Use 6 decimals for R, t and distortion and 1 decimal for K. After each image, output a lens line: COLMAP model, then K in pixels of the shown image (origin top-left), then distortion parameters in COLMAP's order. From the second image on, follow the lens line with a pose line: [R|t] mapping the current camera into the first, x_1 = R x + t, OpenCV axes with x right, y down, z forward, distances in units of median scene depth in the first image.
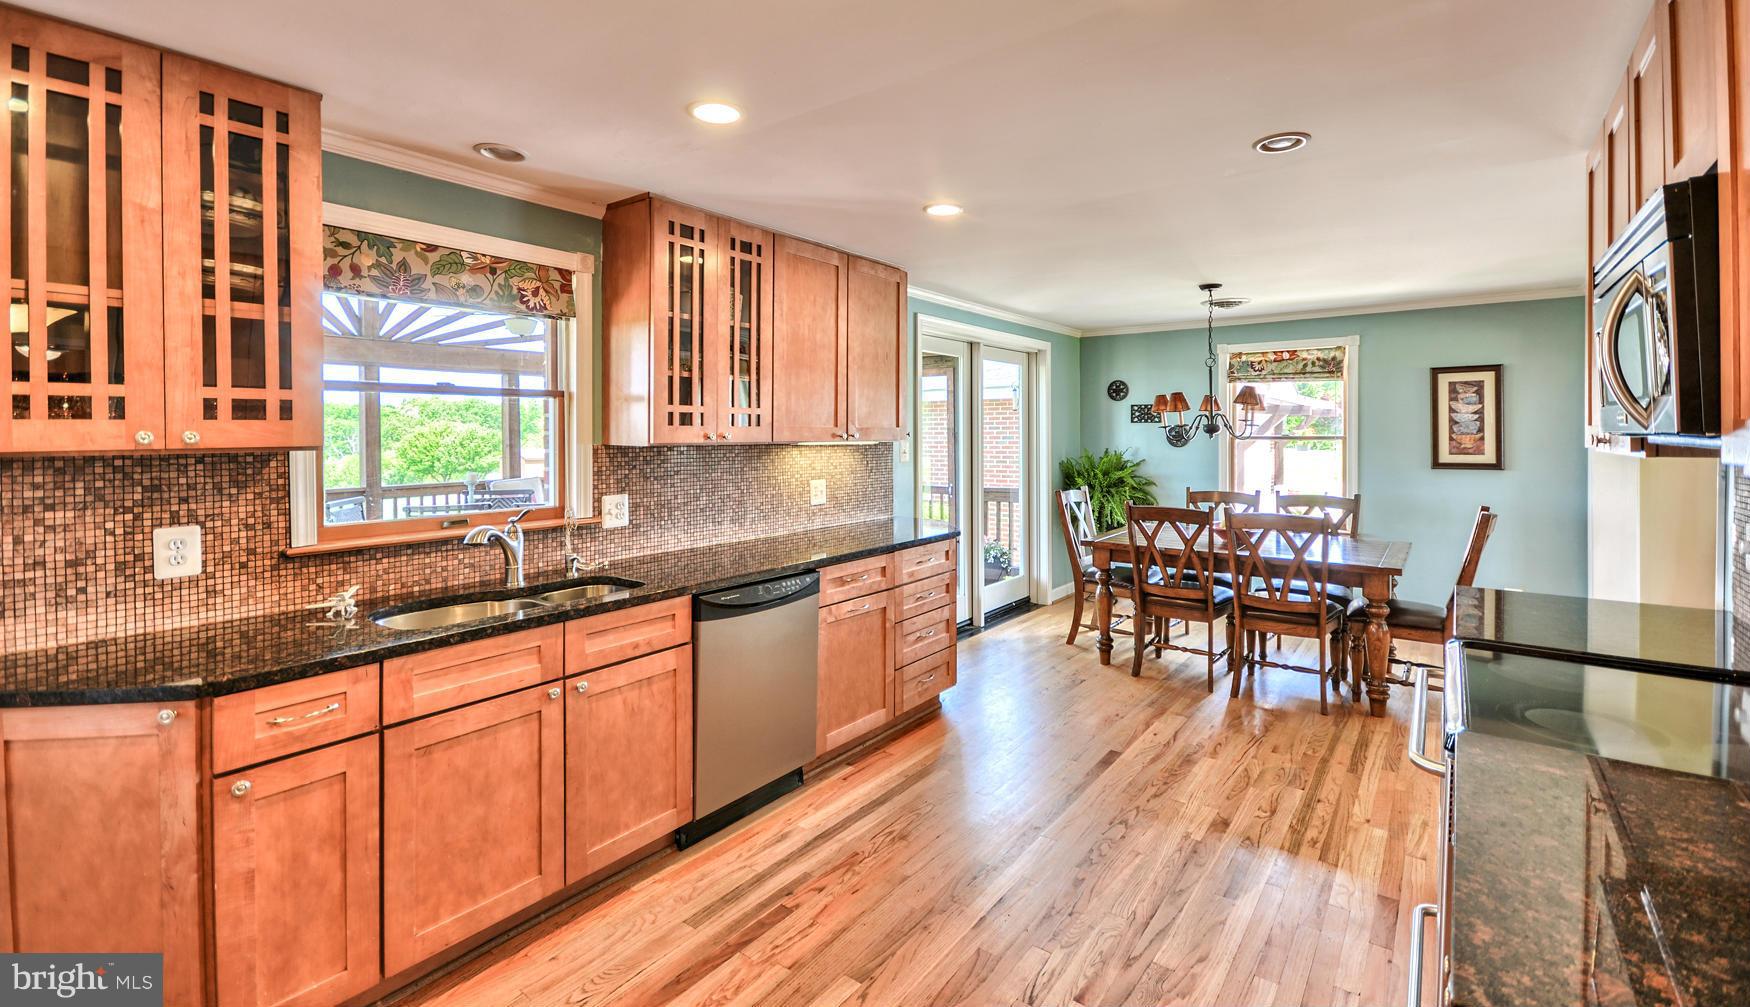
lens RADIAL K [[740.3, 0, 875.8], [0, 740.3, 504.1], [0, 0, 1]] dist [-0.000739, -0.000037]
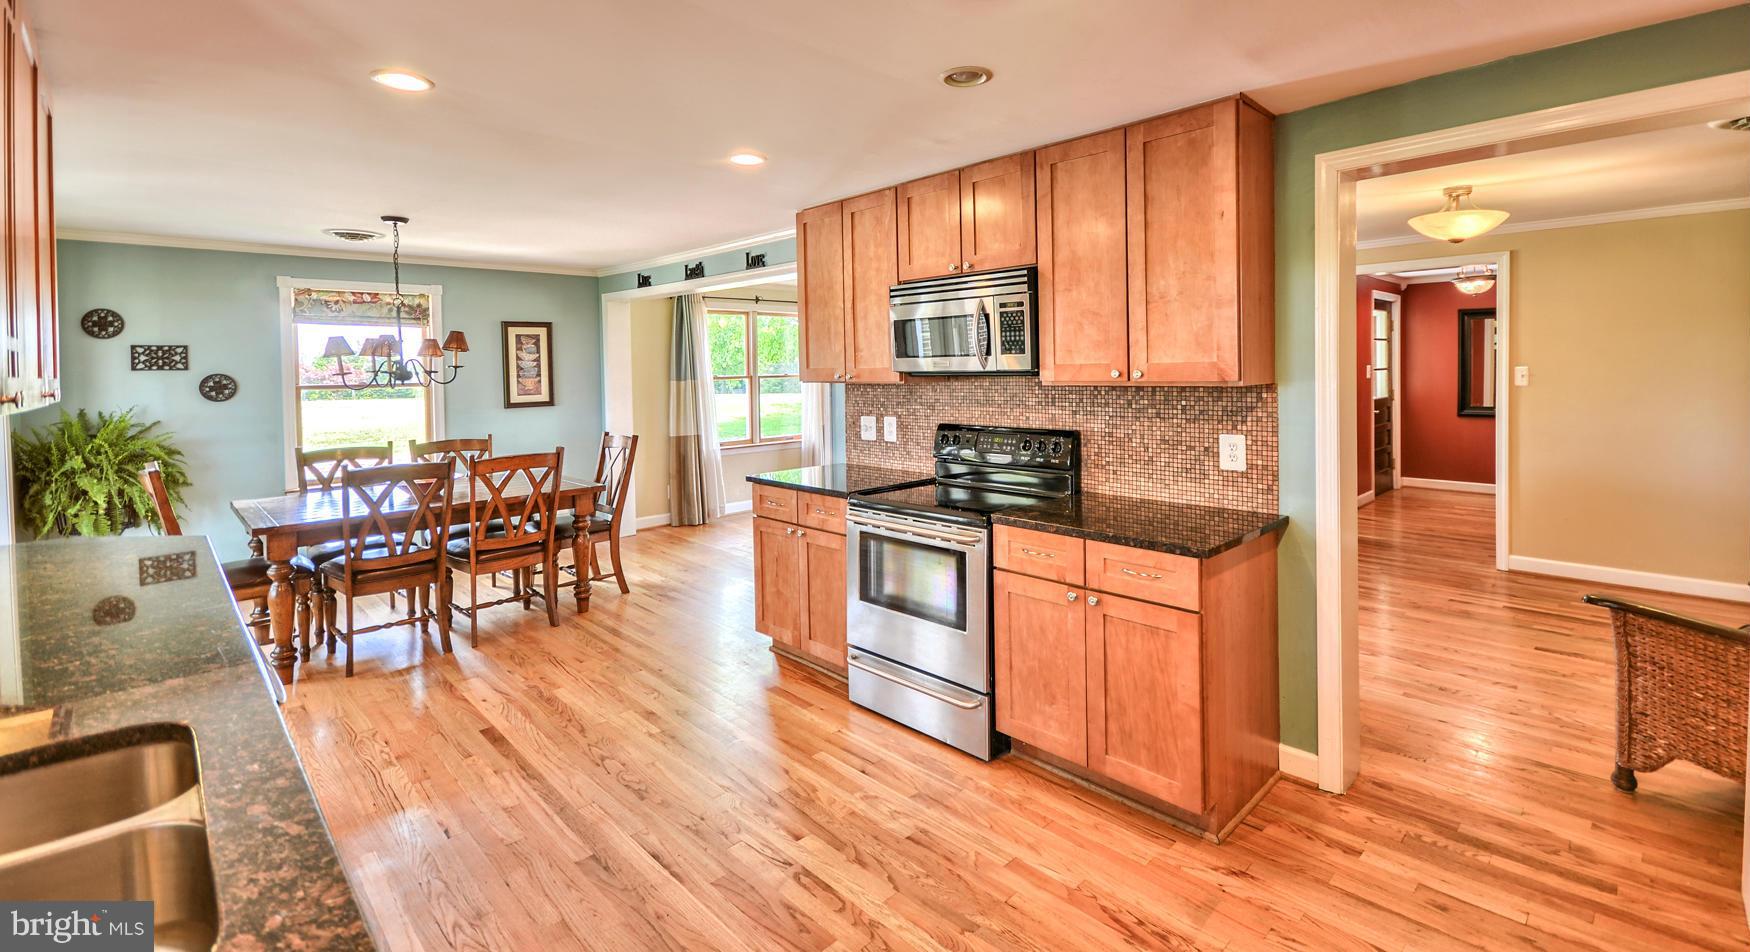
lens RADIAL K [[764.3, 0, 875.0], [0, 764.3, 474.2], [0, 0, 1]] dist [0.000325, 0.000134]
pose [[0.147975, -0.137289, 0.979416, -0.347359], [0.112633, 0.986214, 0.121225, -0.025670], [-0.982556, 0.092376, 0.161399, 0.240183]]
